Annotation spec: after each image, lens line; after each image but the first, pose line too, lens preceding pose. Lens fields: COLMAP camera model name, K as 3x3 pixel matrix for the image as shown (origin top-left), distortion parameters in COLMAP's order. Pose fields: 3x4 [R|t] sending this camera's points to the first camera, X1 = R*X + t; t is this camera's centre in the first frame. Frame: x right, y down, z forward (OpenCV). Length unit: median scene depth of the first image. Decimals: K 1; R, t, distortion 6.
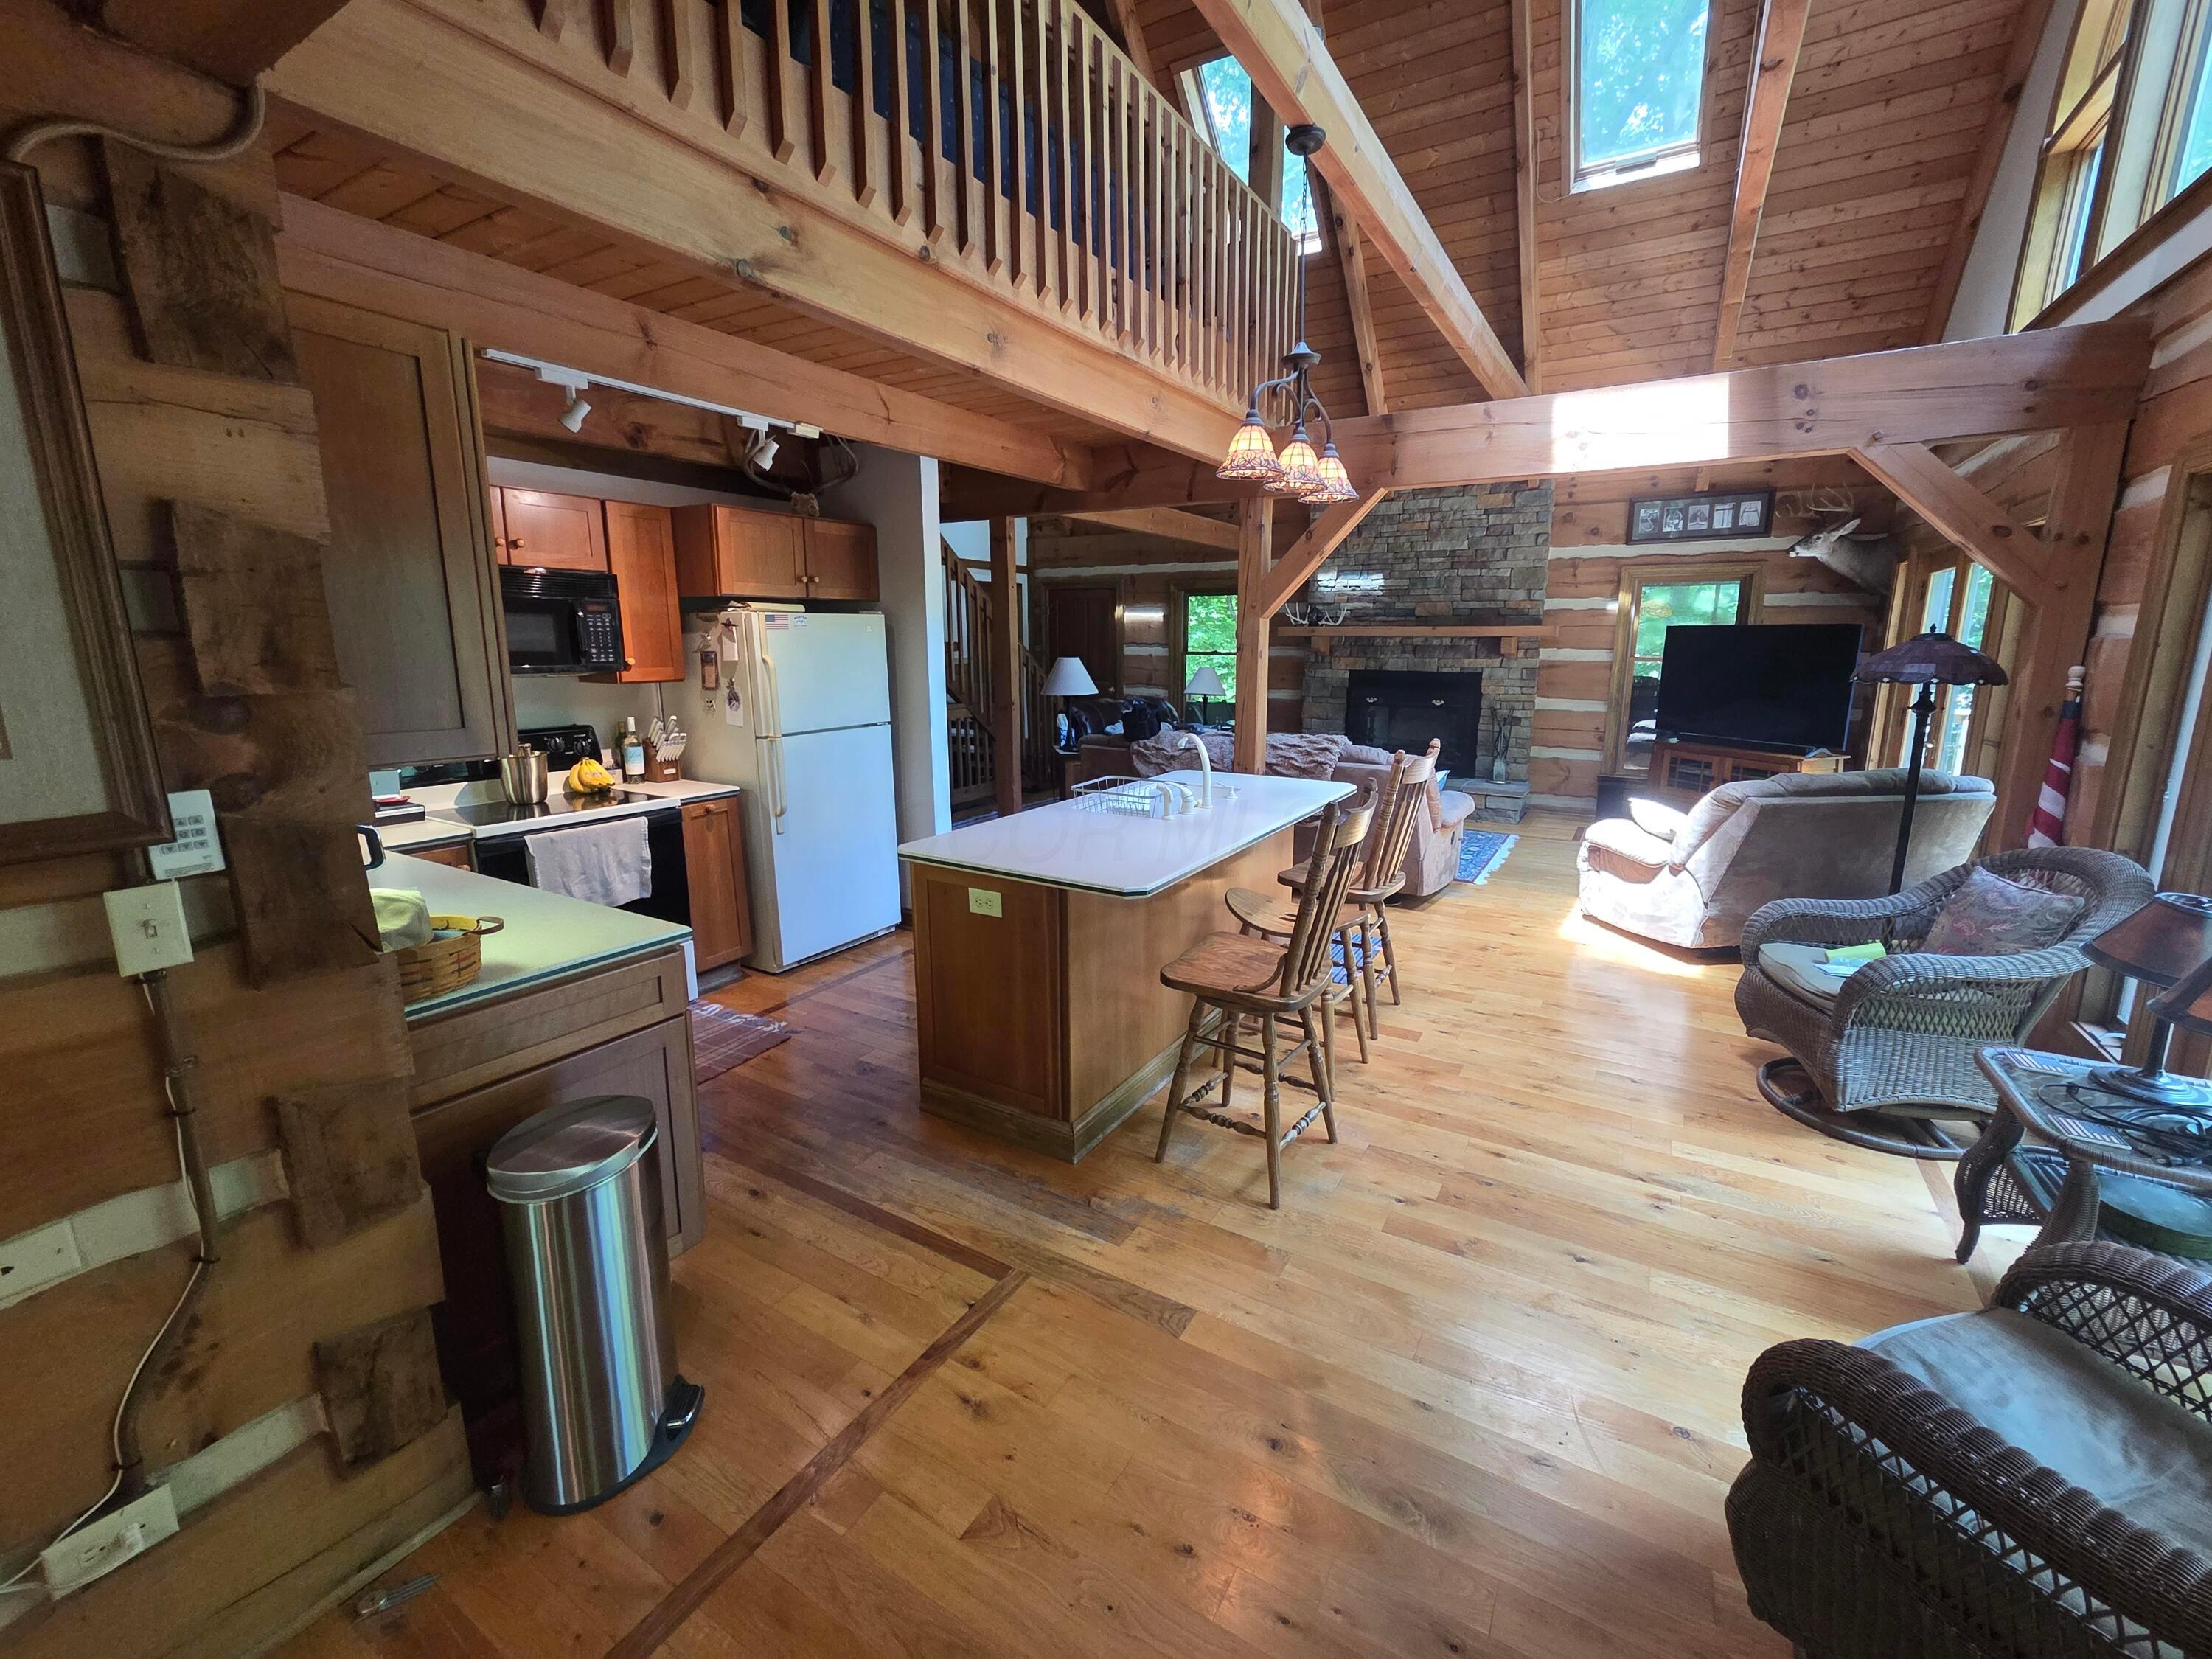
lens RADIAL K [[907.9, 0, 1135.6], [0, 907.9, 811.2], [0, 0, 1]] dist [0.001298, 0.001002]
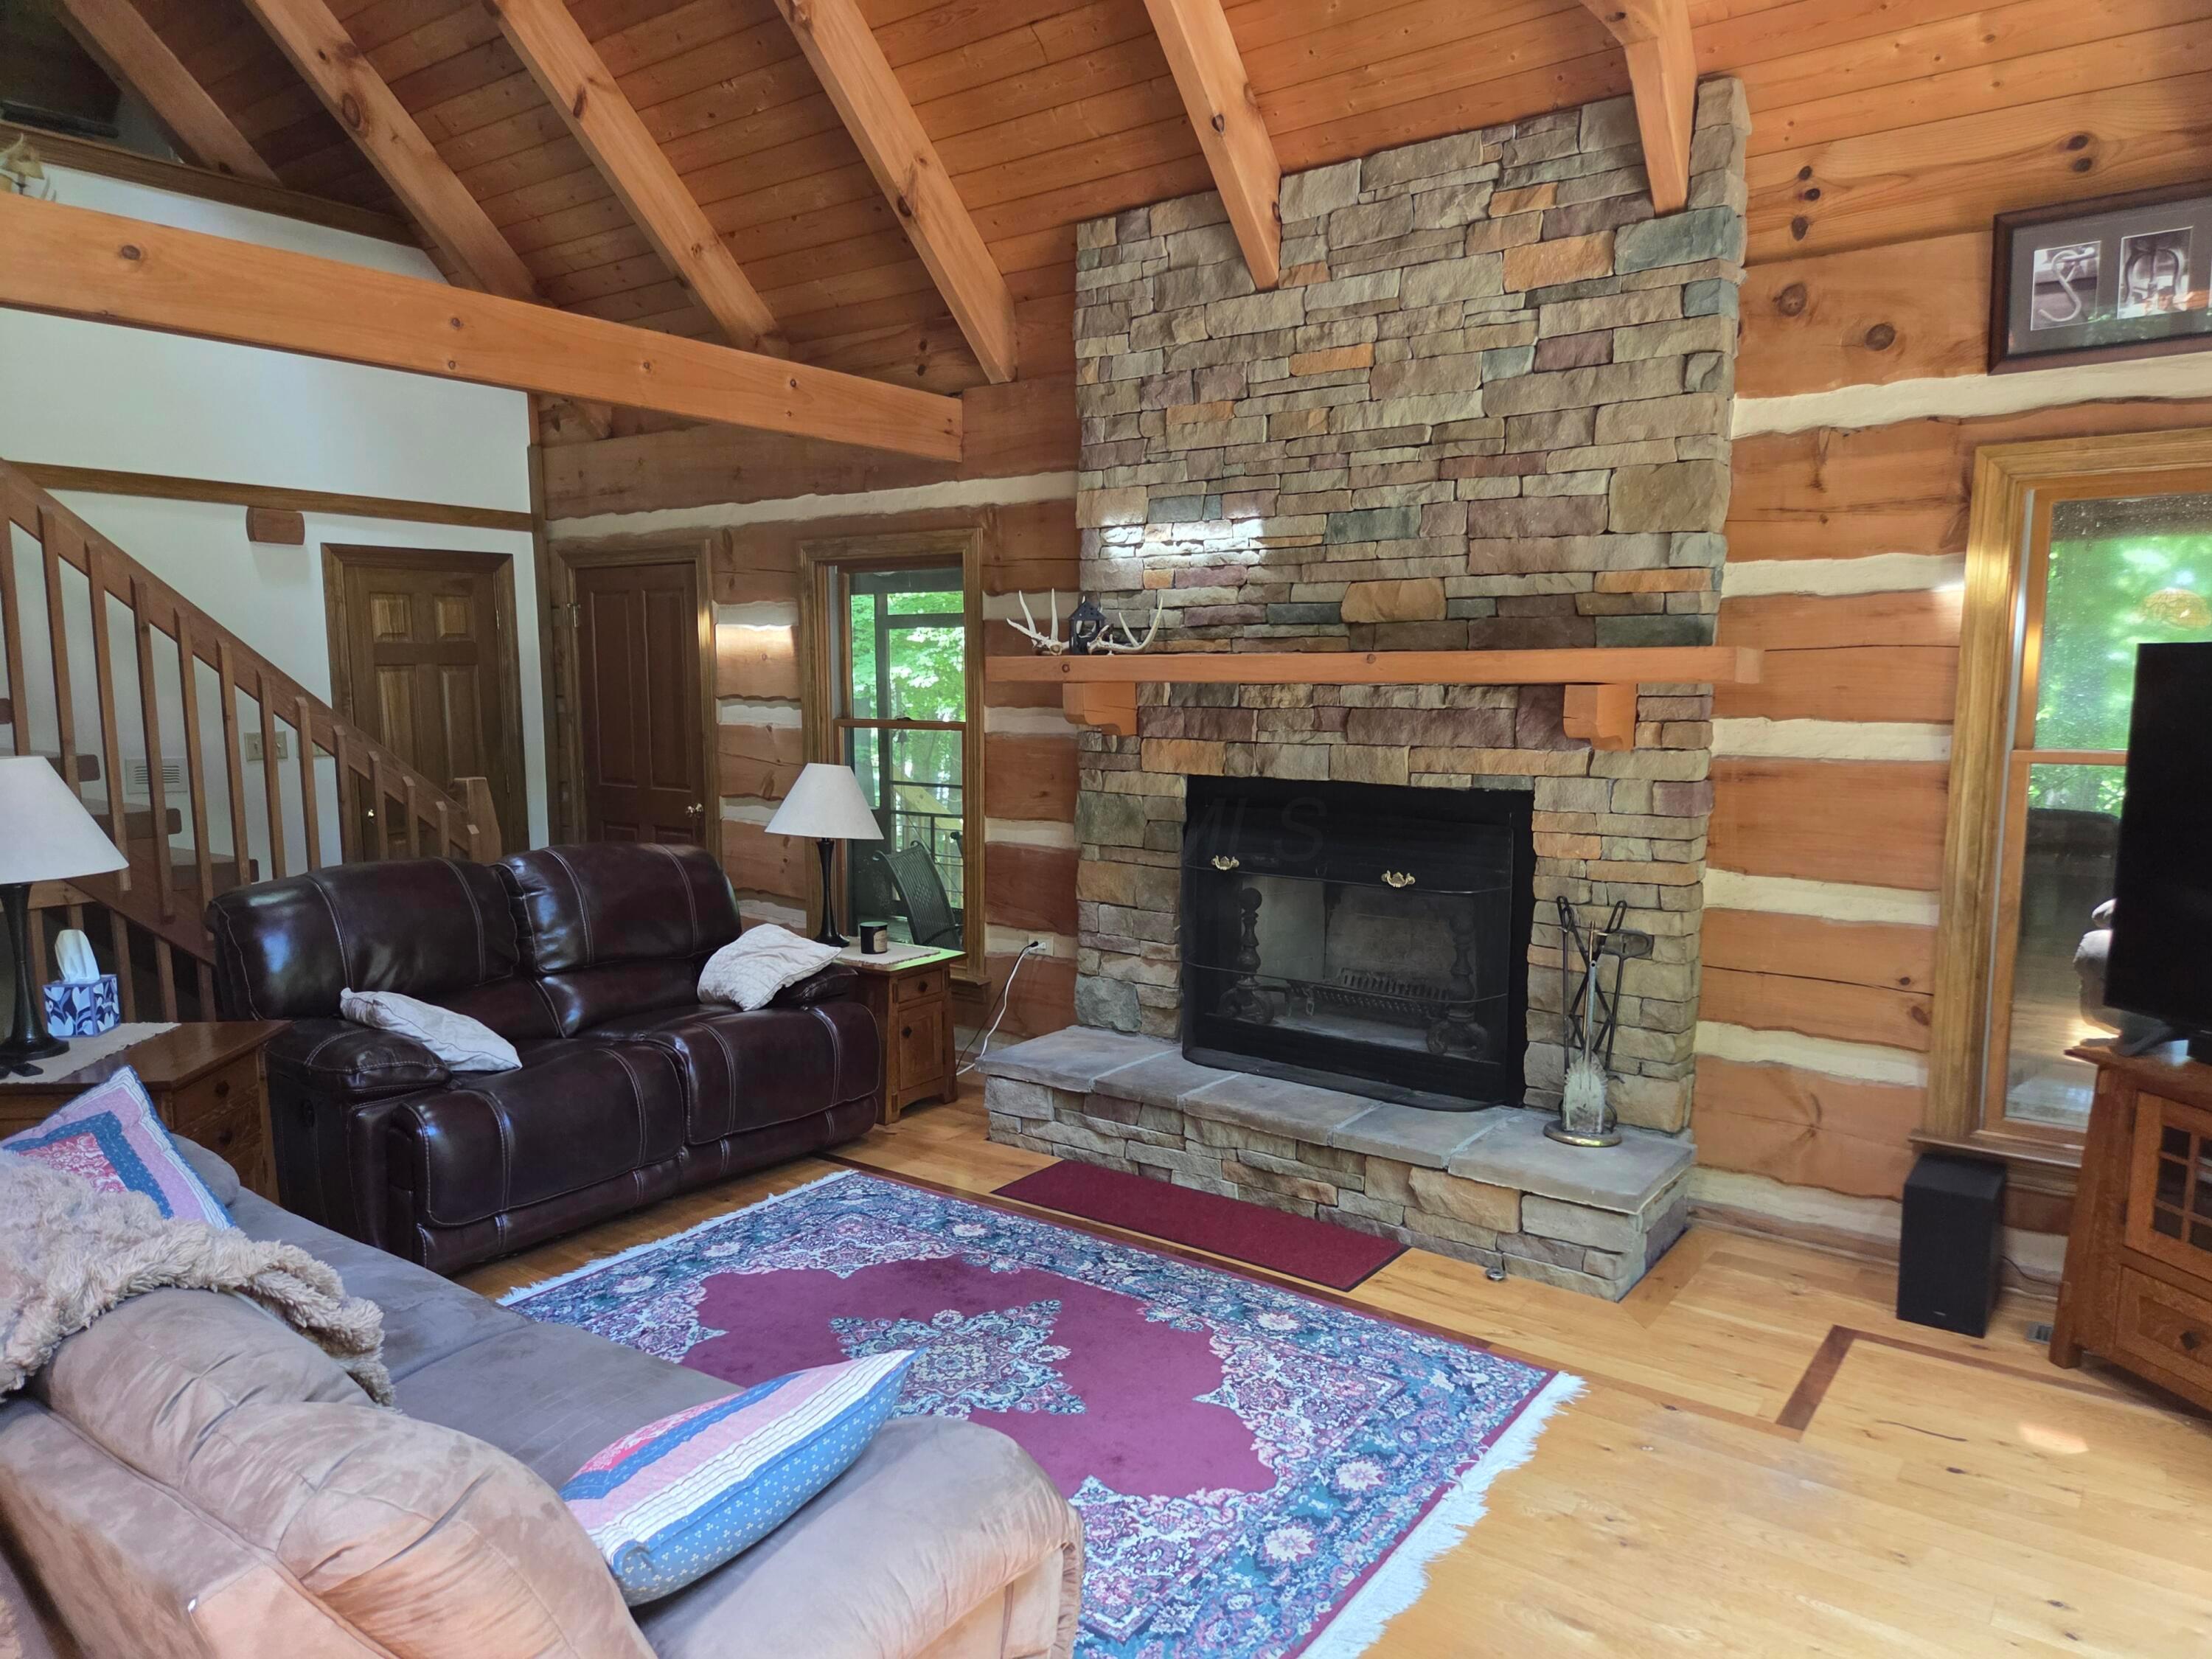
lens RADIAL K [[1487.3, 0, 1080.2], [0, 1487.3, 859.4], [0, 0, 1]] dist [0.077971, -0.071560]
pose [[0.992546, 0.010679, -0.121398, 0.570718], [-0.018186, 0.997978, -0.060896, -0.185219], [0.120503, 0.062650, 0.990734, 0.897371]]
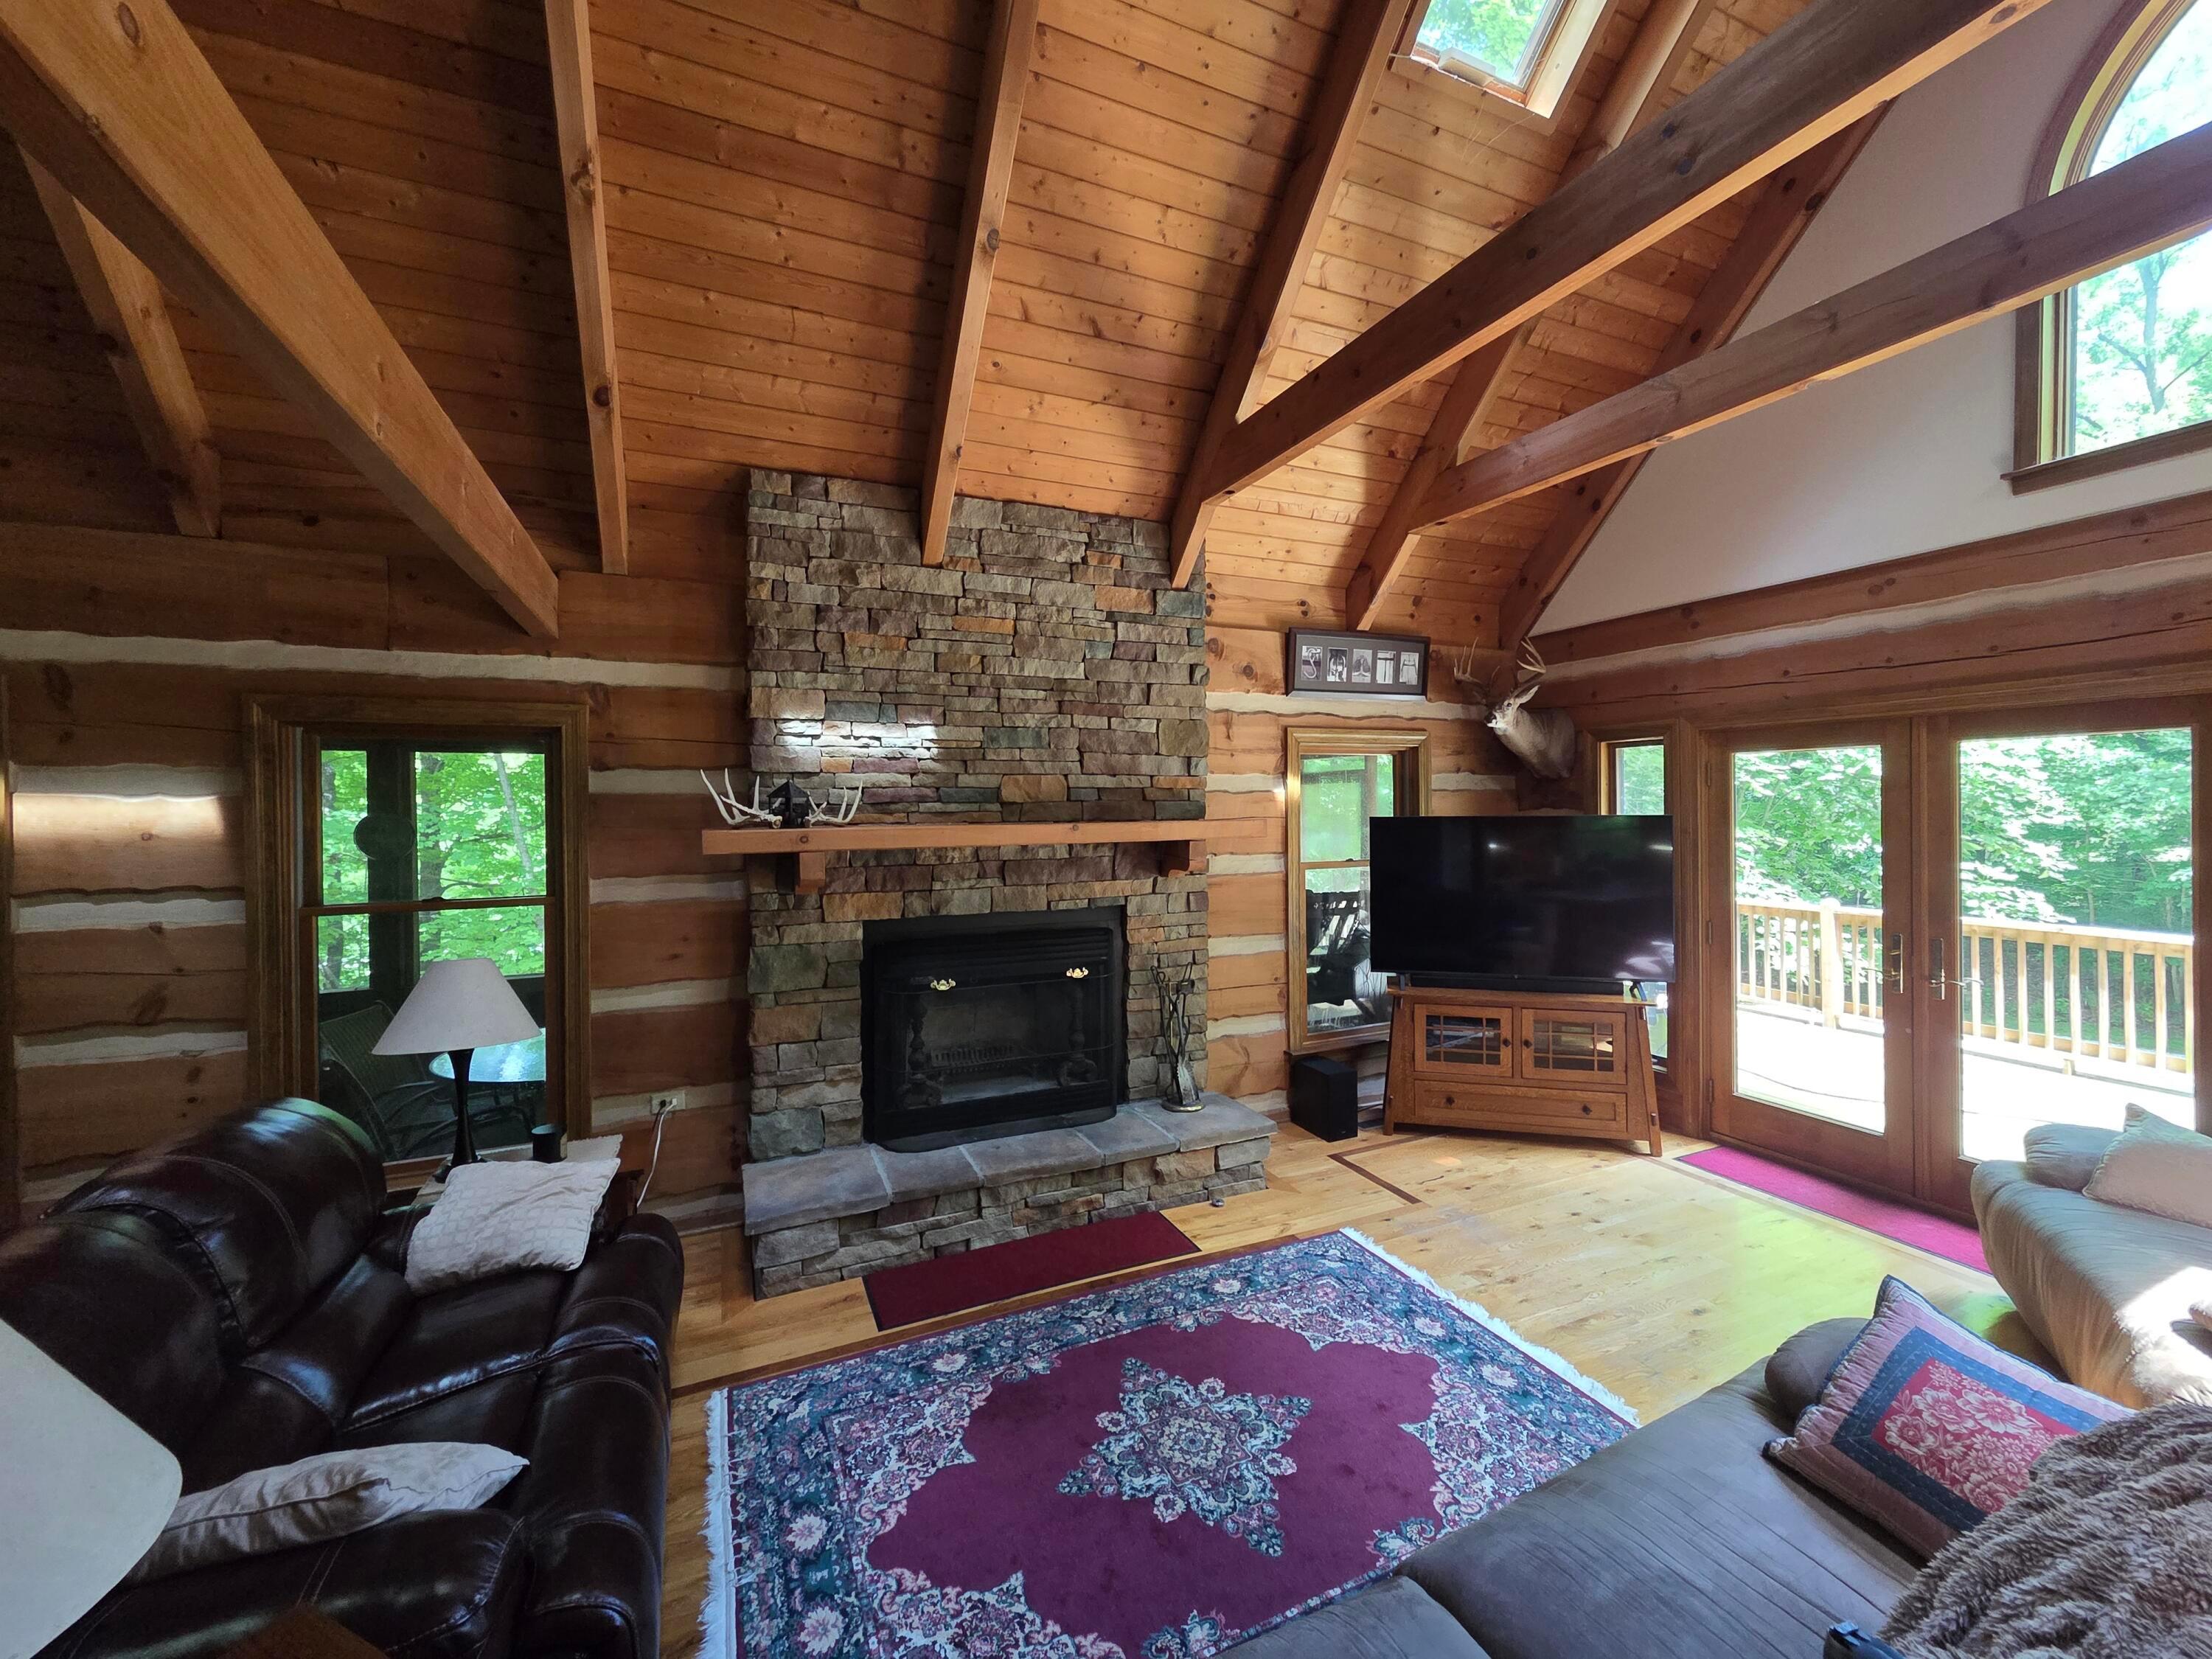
lens RADIAL K [[907.9, 0, 1136.6], [0, 907.9, 811.2], [0, 0, 1]] dist [0.001298, 0.001002]
pose [[0.572477, -0.012474, 0.819826, -0.109236], [0.167698, 0.980528, -0.102183, -0.302481], [-0.802588, 0.195980, 0.563422, 1.361603]]
